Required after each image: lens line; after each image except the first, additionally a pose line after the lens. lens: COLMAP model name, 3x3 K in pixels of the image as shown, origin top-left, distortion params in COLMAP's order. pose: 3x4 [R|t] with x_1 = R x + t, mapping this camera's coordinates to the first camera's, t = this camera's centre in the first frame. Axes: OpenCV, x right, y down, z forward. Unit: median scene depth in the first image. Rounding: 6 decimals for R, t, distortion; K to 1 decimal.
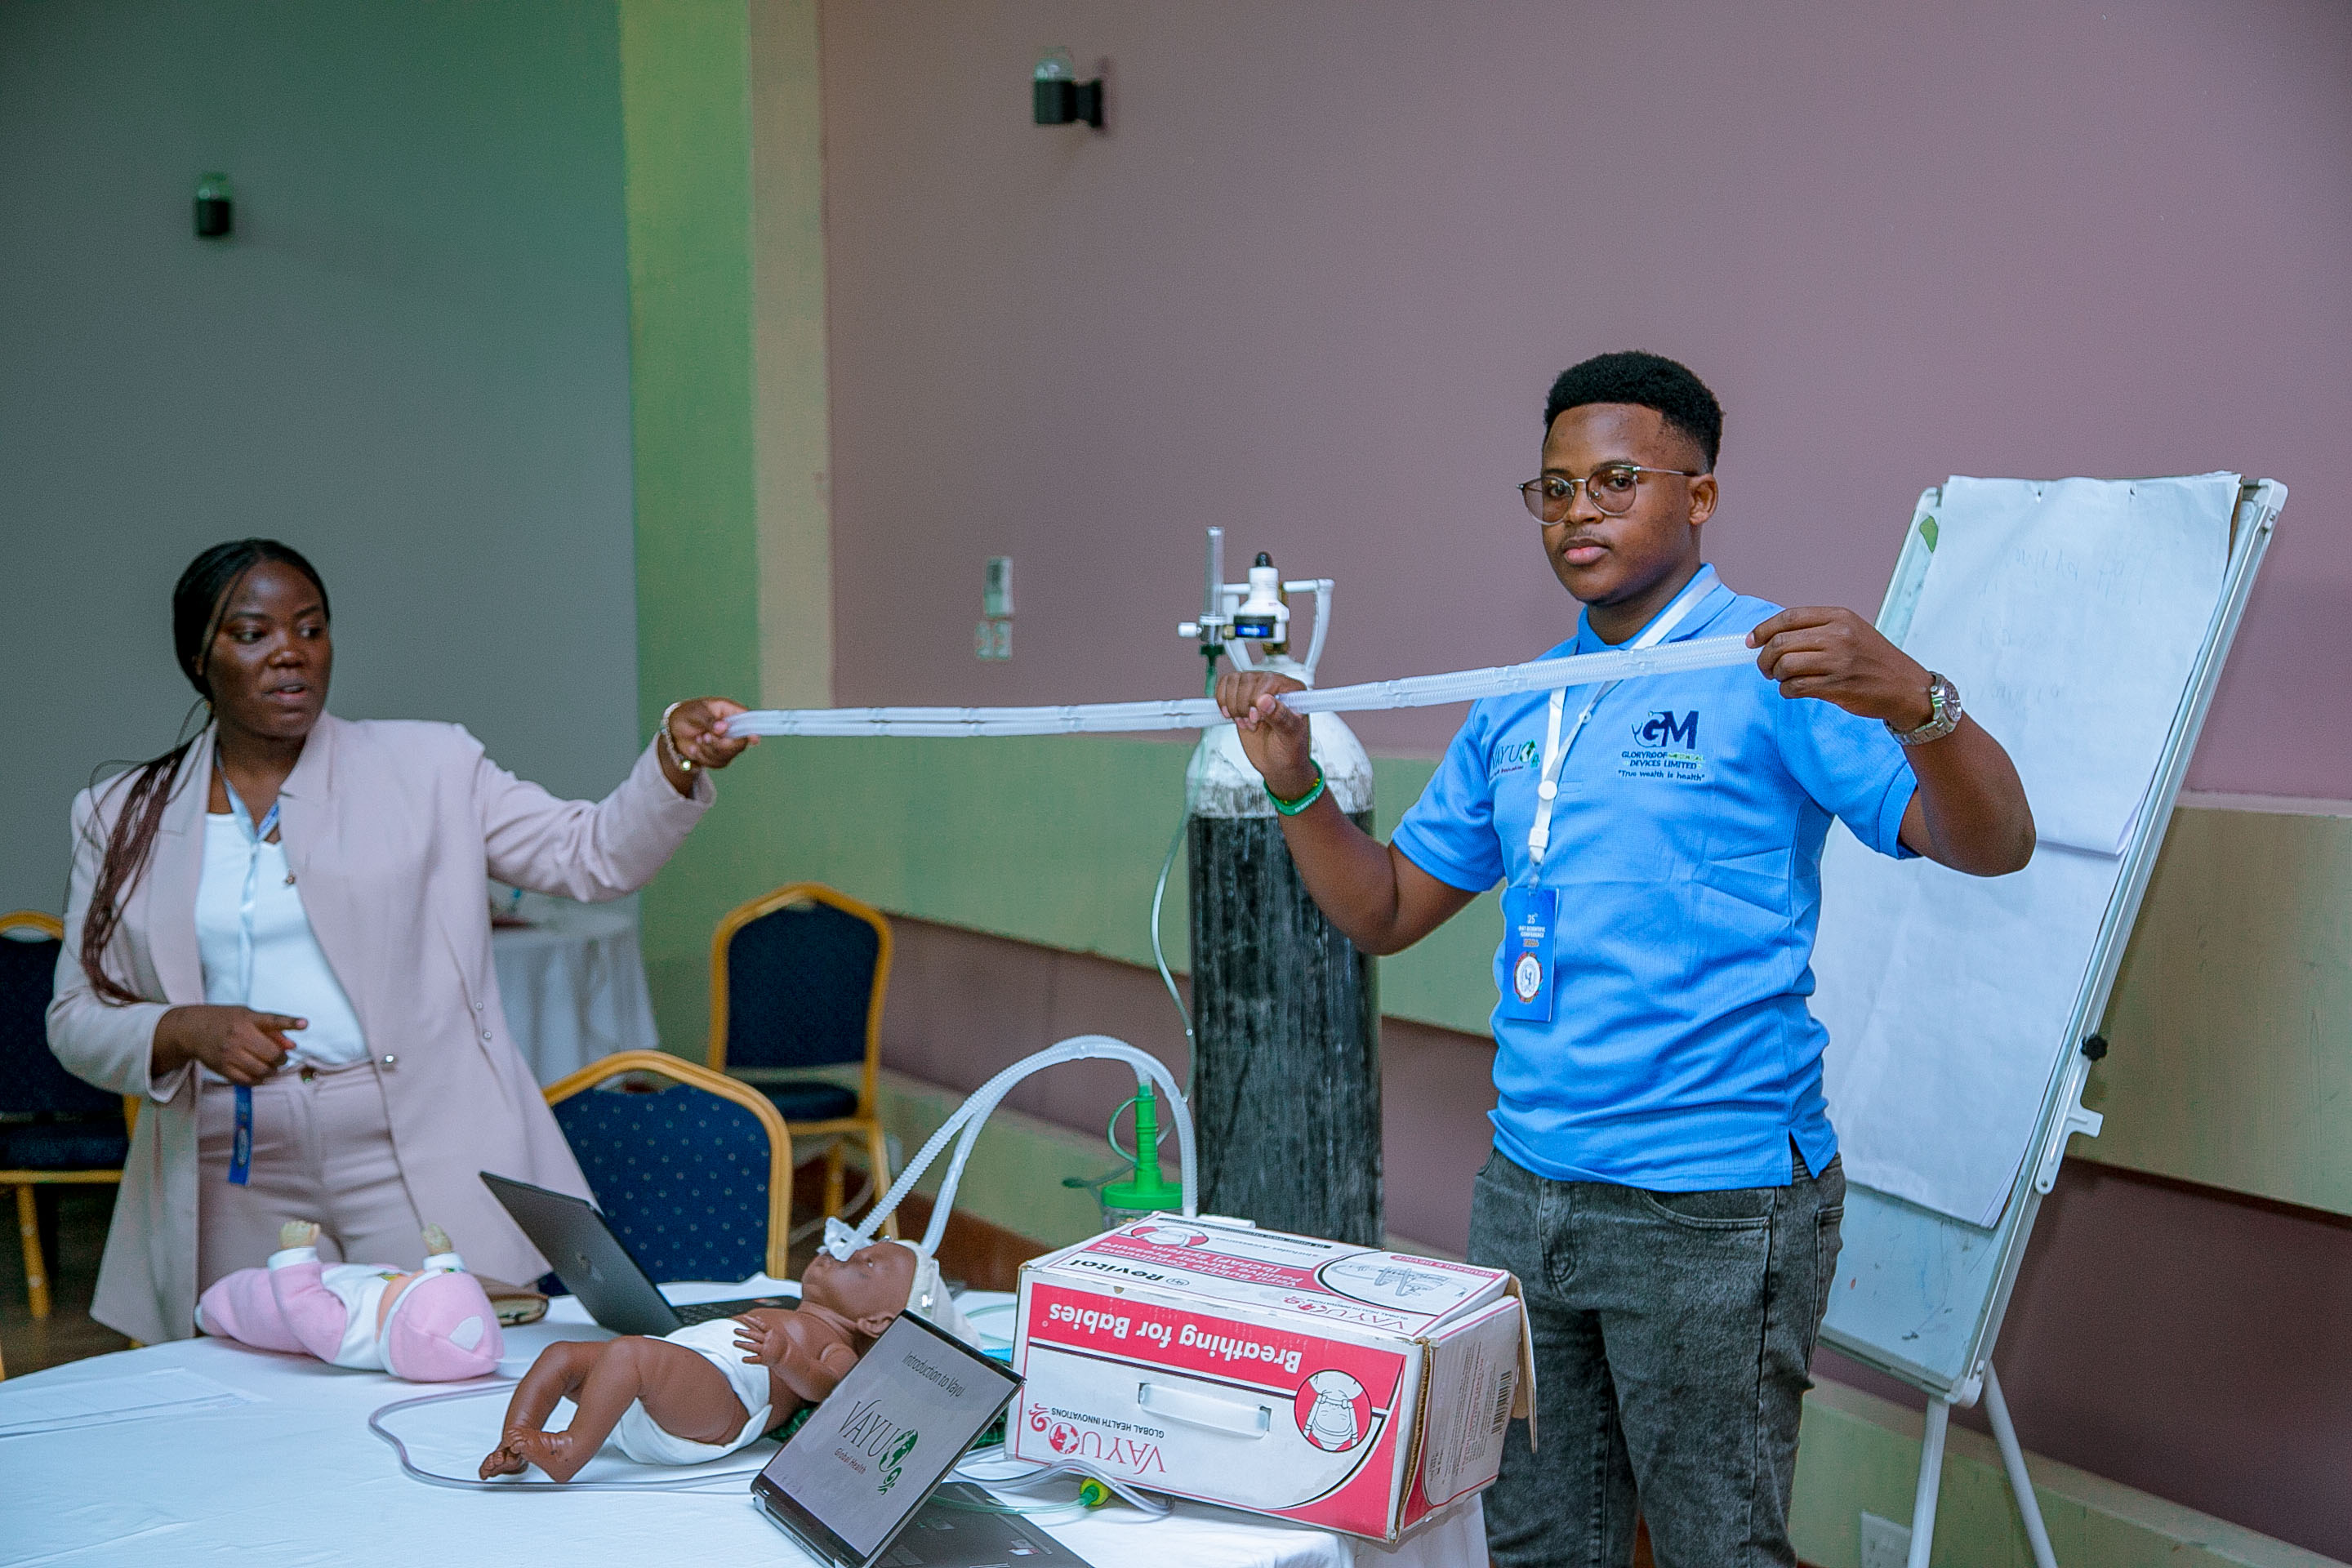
lens RADIAL K [[3927.5, 0, 1176.0], [0, 3927.5, 784.0], [0, 0, 1]] dist [0.211172, -0.036375]
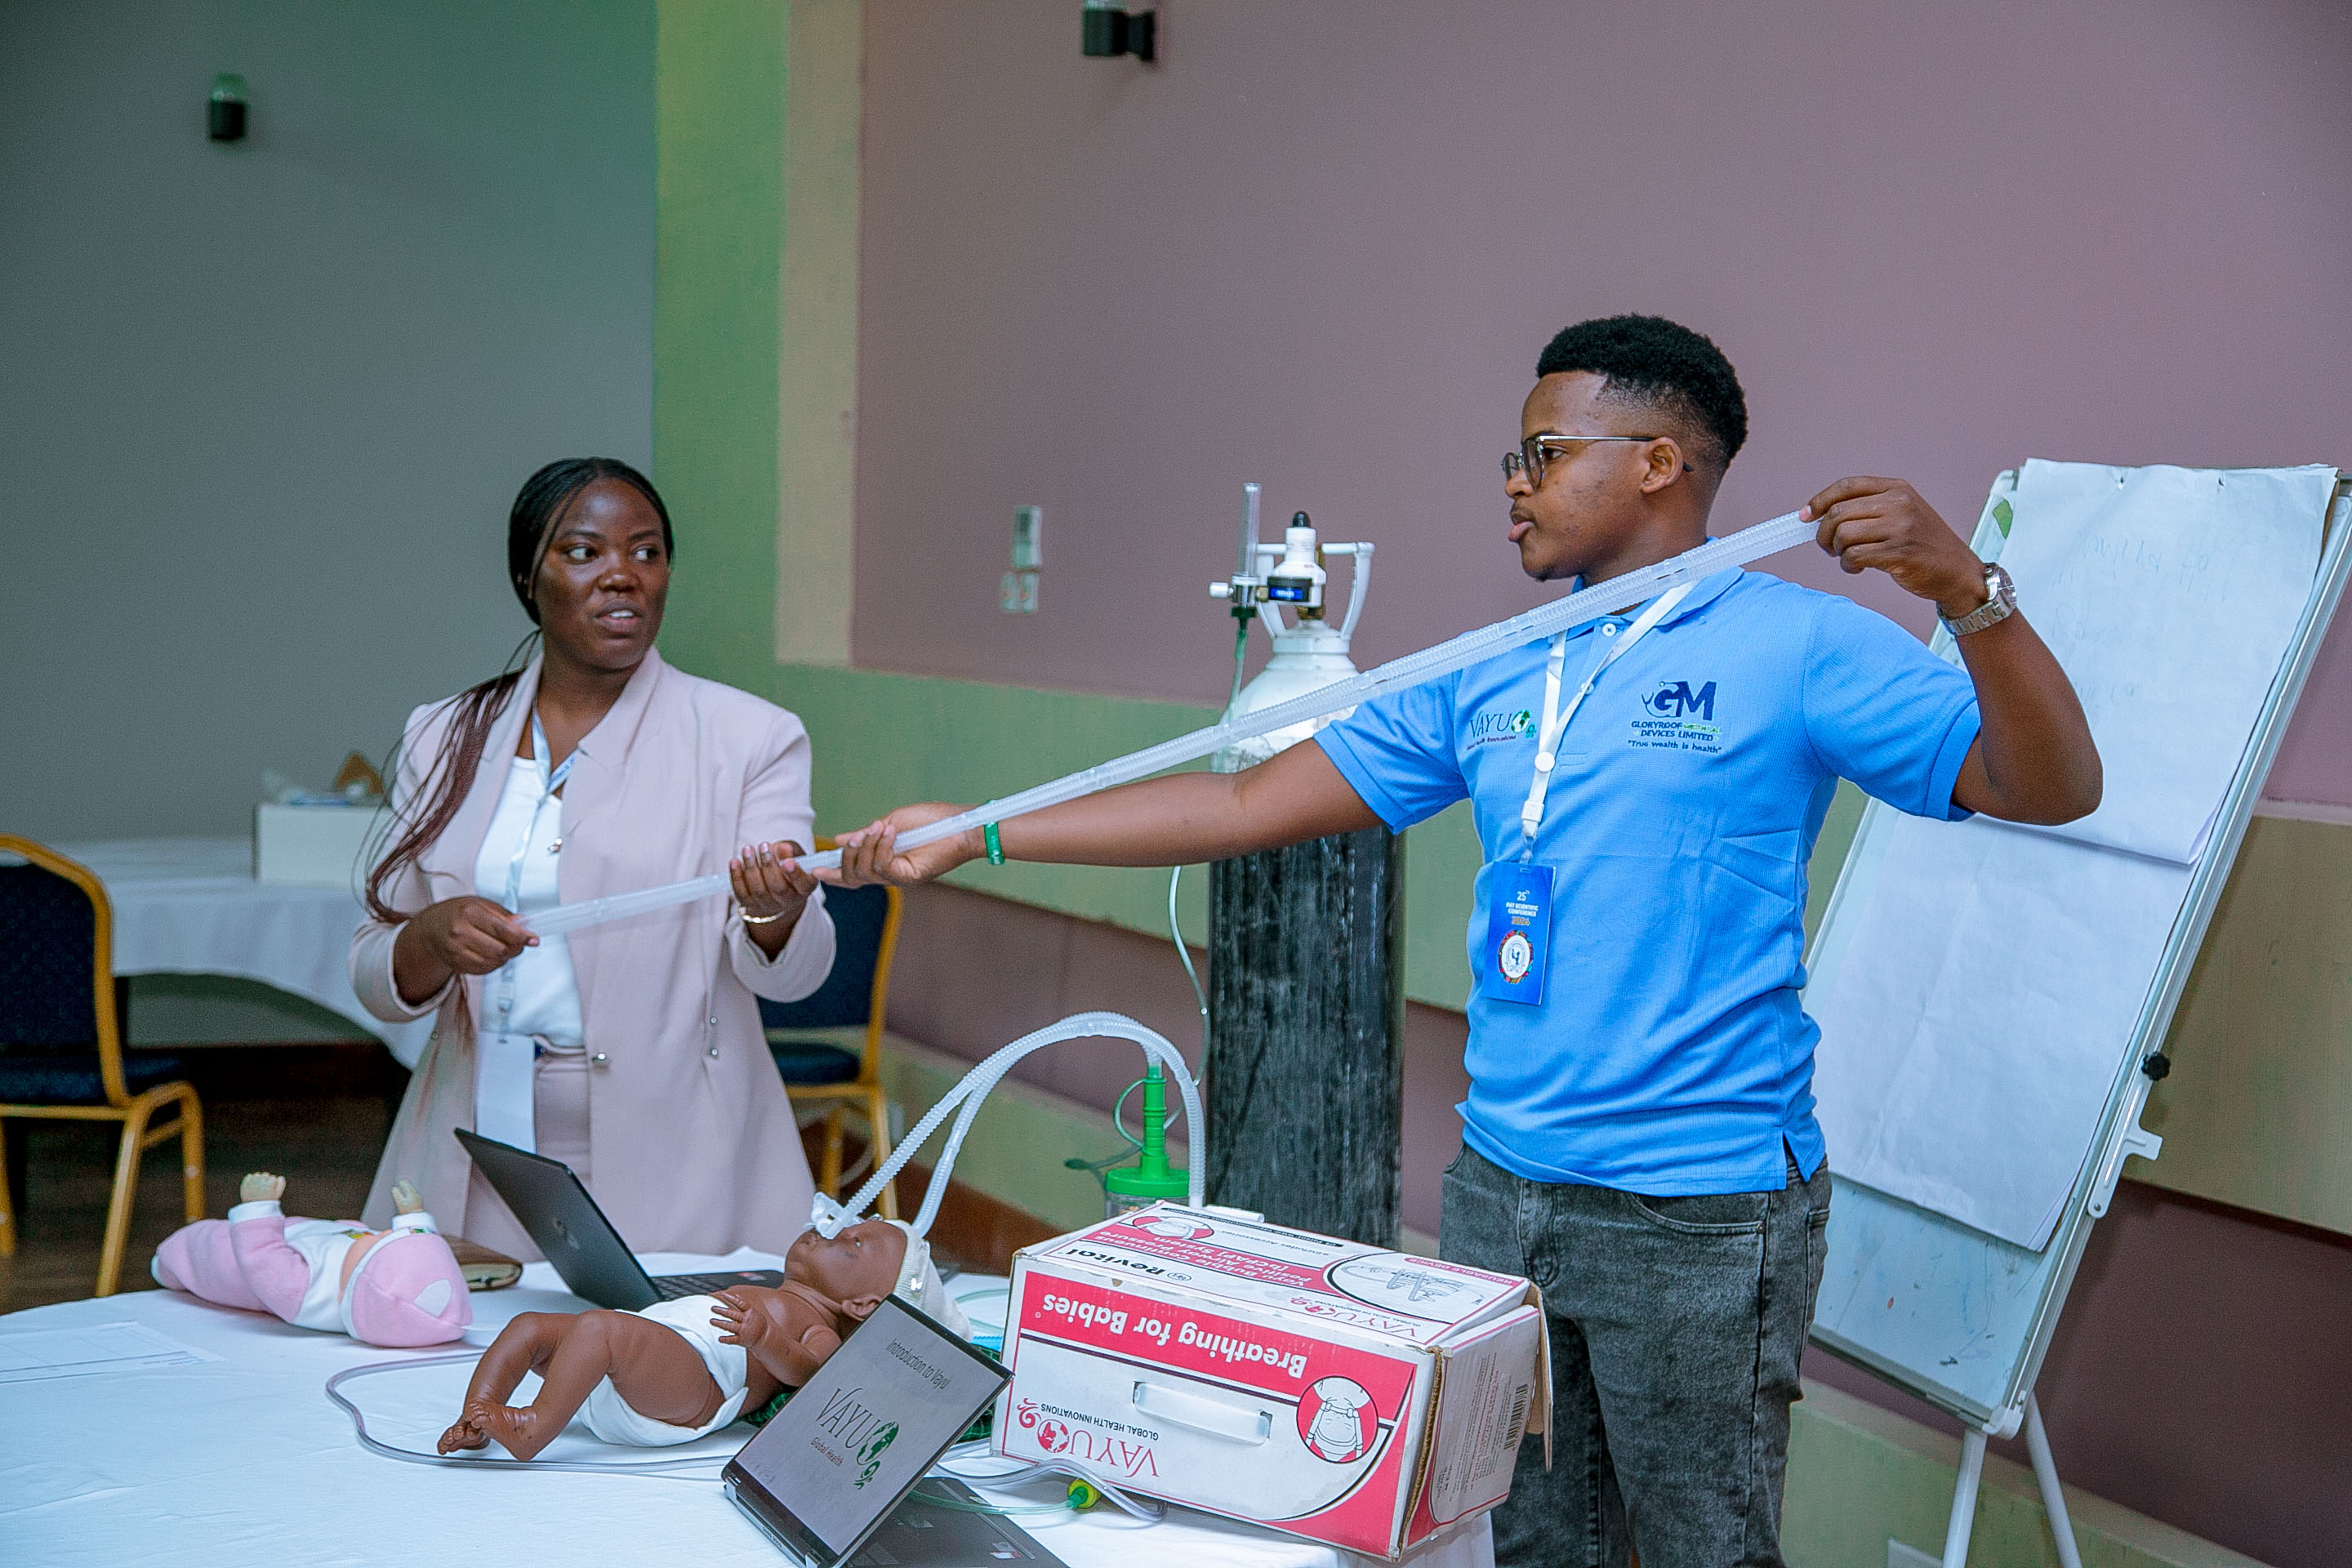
lens RADIAL K [[4042.5, 0, 1176.0], [0, 4042.5, 784.0], [0, 0, 1]] dist [0.226289, 0.011039]
pose [[0.999204, 0.039215, -0.007268, 0.001702], [-0.039147, 0.999190, 0.009275, -0.000949], [0.007626, -0.008984, 0.999931, 0.020316]]
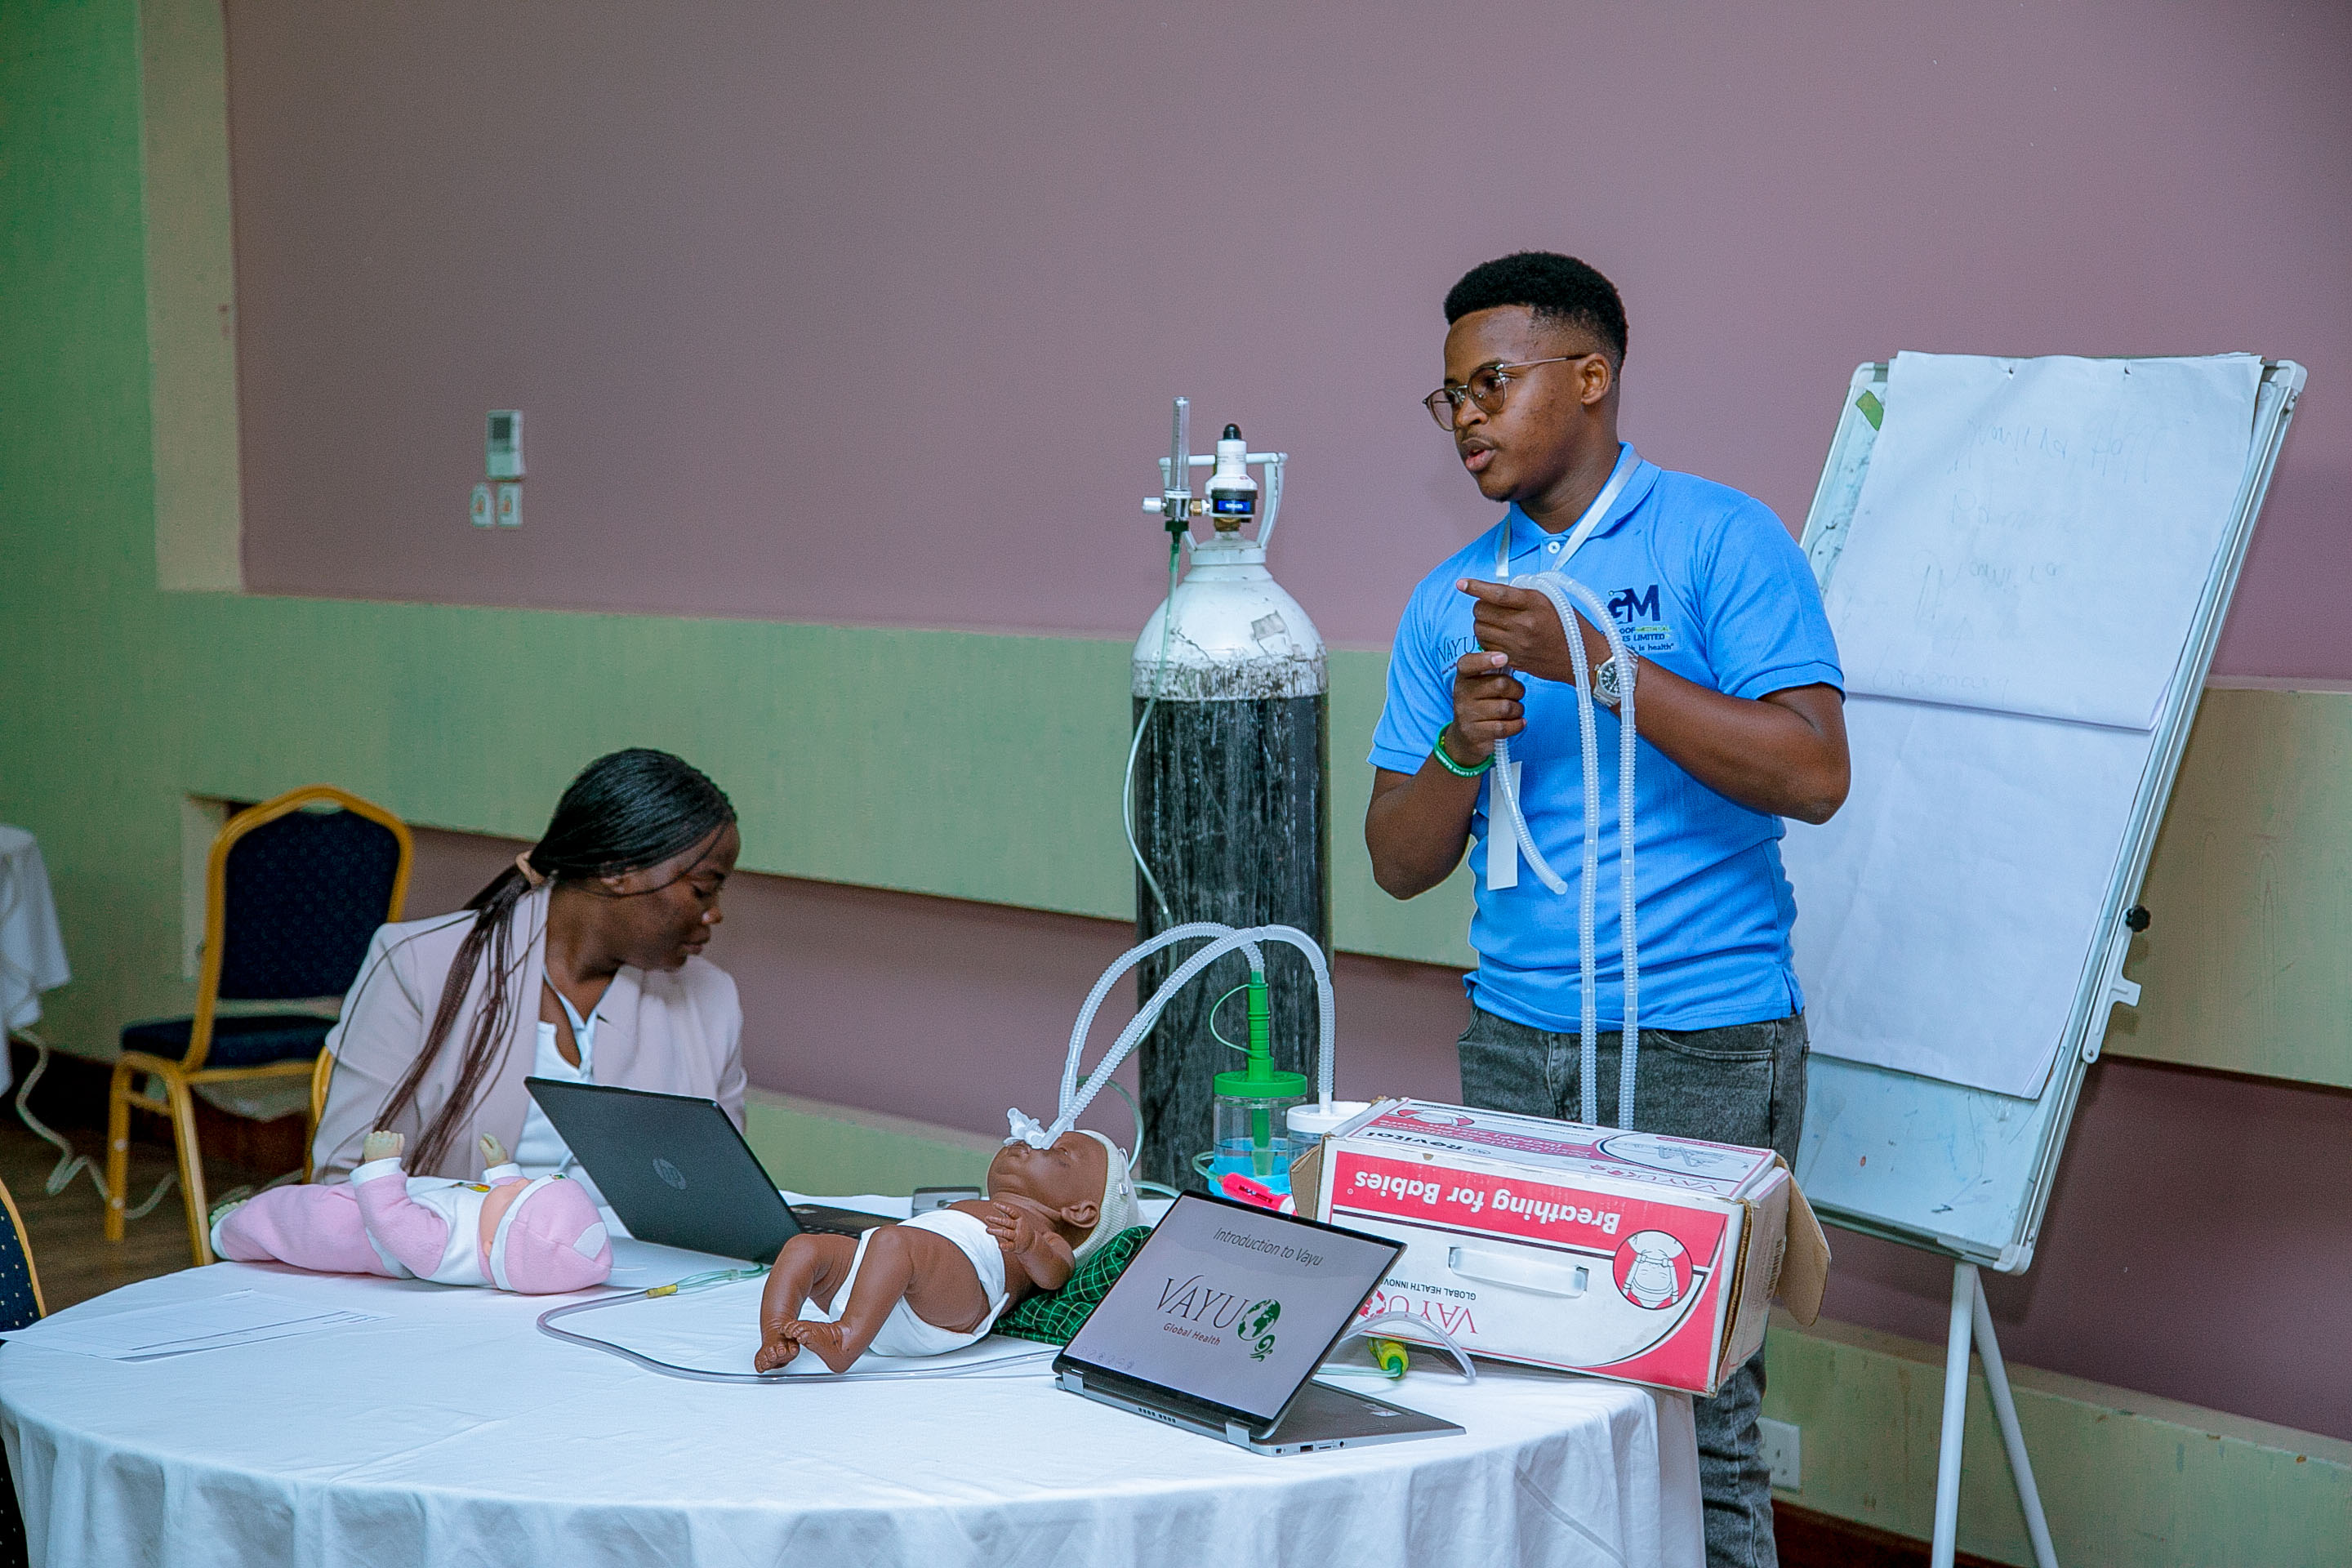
lens RADIAL K [[4813.8, 0, 1176.0], [0, 4813.8, 784.0], [0, 0, 1]] dist [0.362443, -0.070789]
pose [[0.972104, -0.008889, 0.234382, -0.298920], [0.003629, 0.999732, 0.022864, 0.002120], [-0.234522, -0.021375, 0.971876, -0.157434]]
